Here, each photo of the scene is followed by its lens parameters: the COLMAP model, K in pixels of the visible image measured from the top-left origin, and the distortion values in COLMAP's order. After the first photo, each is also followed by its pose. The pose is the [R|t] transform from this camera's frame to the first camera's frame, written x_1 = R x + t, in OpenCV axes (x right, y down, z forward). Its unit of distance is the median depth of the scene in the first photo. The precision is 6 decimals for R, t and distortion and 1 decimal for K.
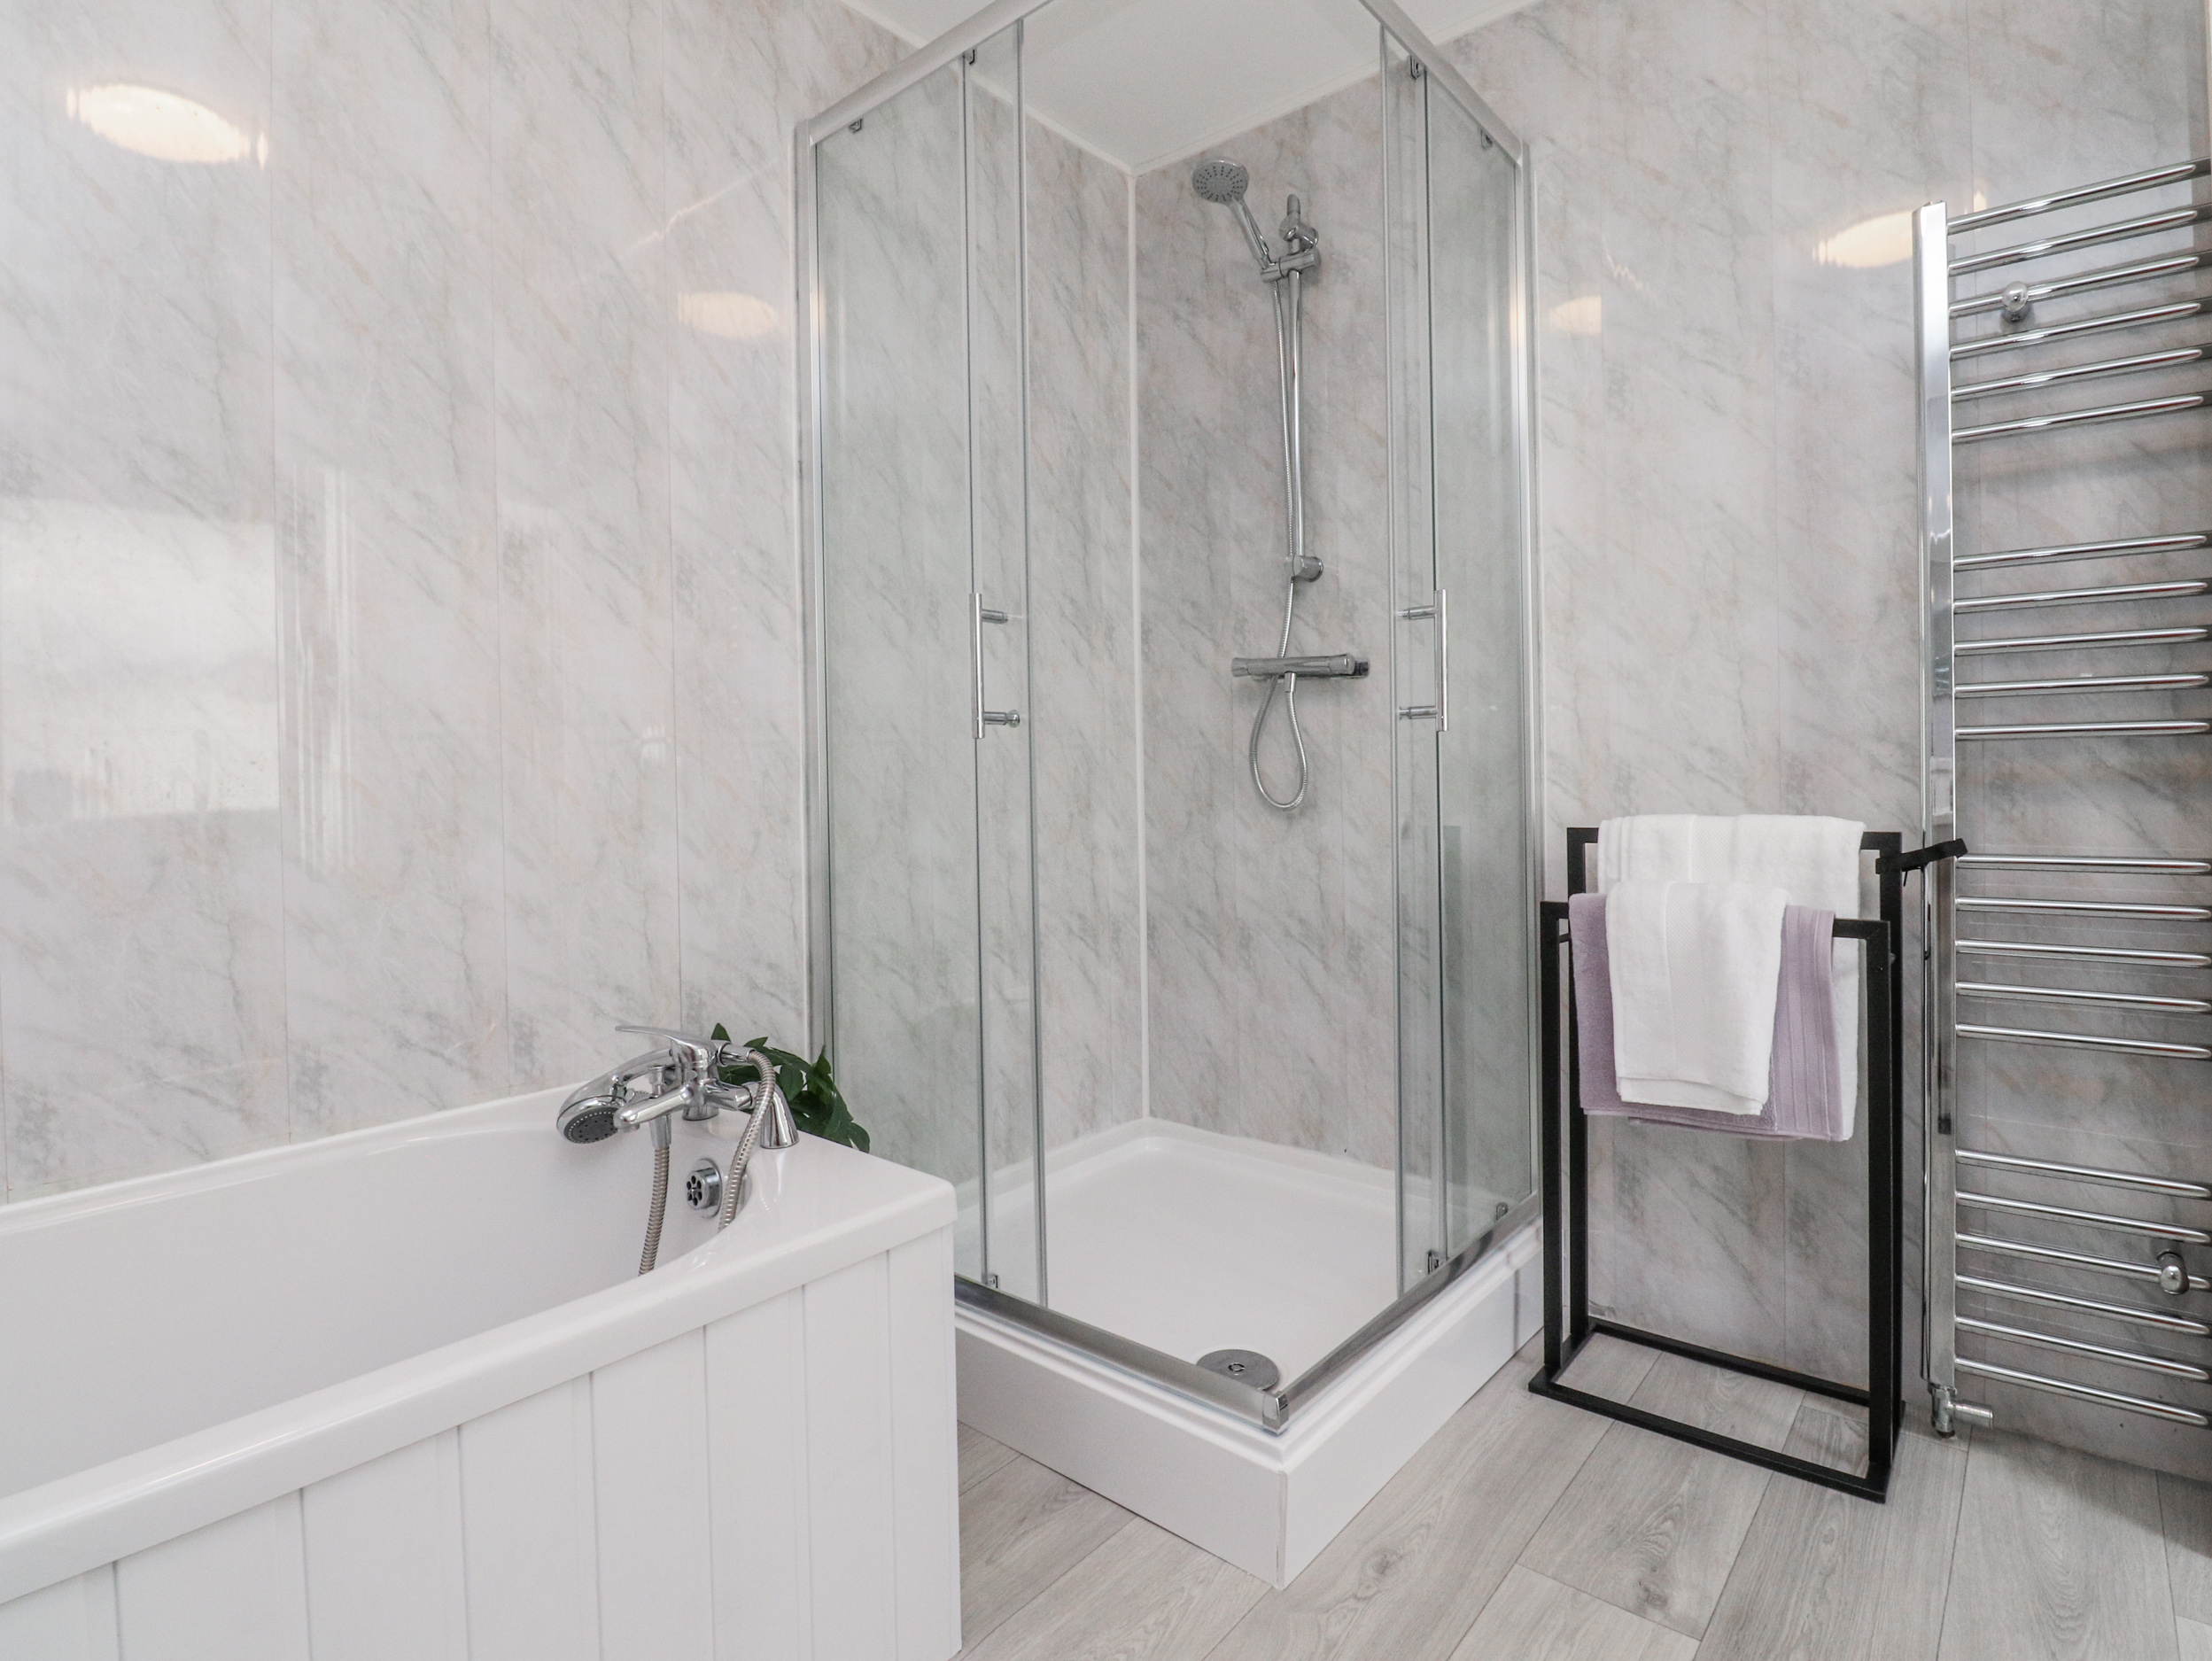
lens RADIAL K [[1143.9, 0, 1097.0], [0, 1143.9, 792.9], [0, 0, 1]] dist [0.001966, -0.014259]
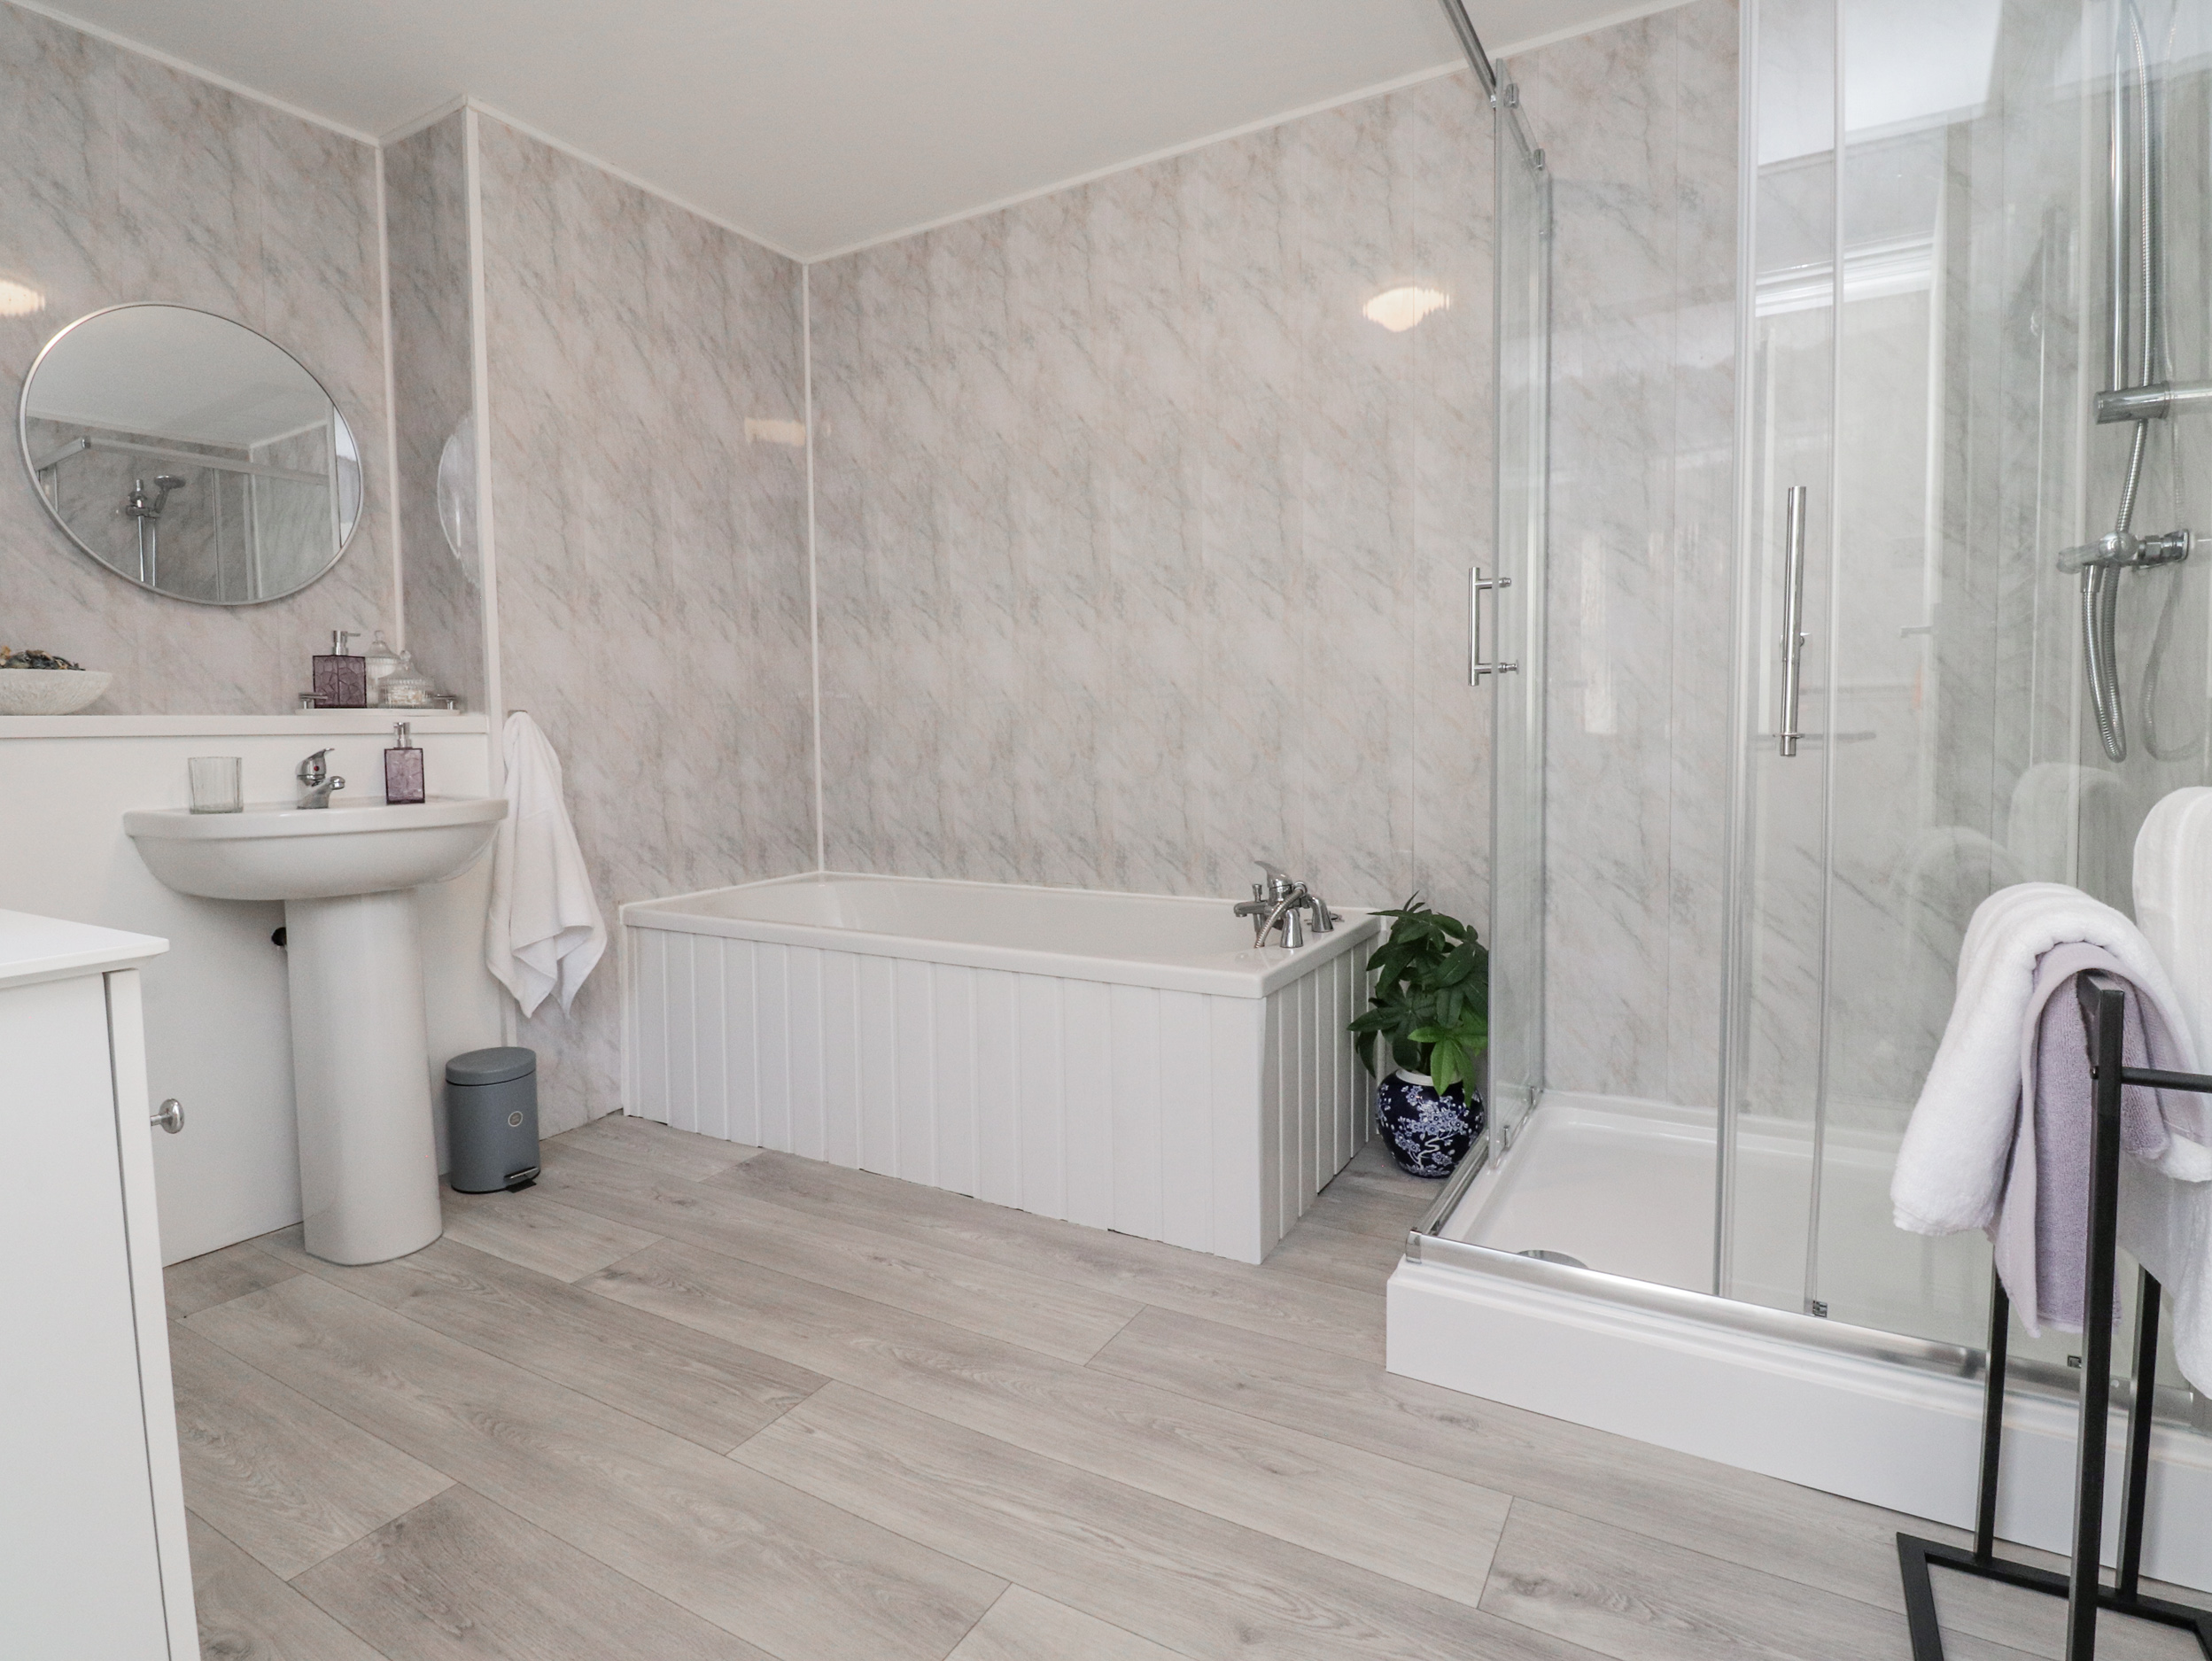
lens RADIAL K [[1143.9, 0, 1097.0], [0, 1143.9, 792.9], [0, 0, 1]] dist [0.001966, -0.014259]
pose [[0.173084, 0.081073, -0.981565, 1.127187], [0.010831, 0.996389, 0.084207, -0.047739], [0.984848, -0.025206, 0.171581, 0.412197]]
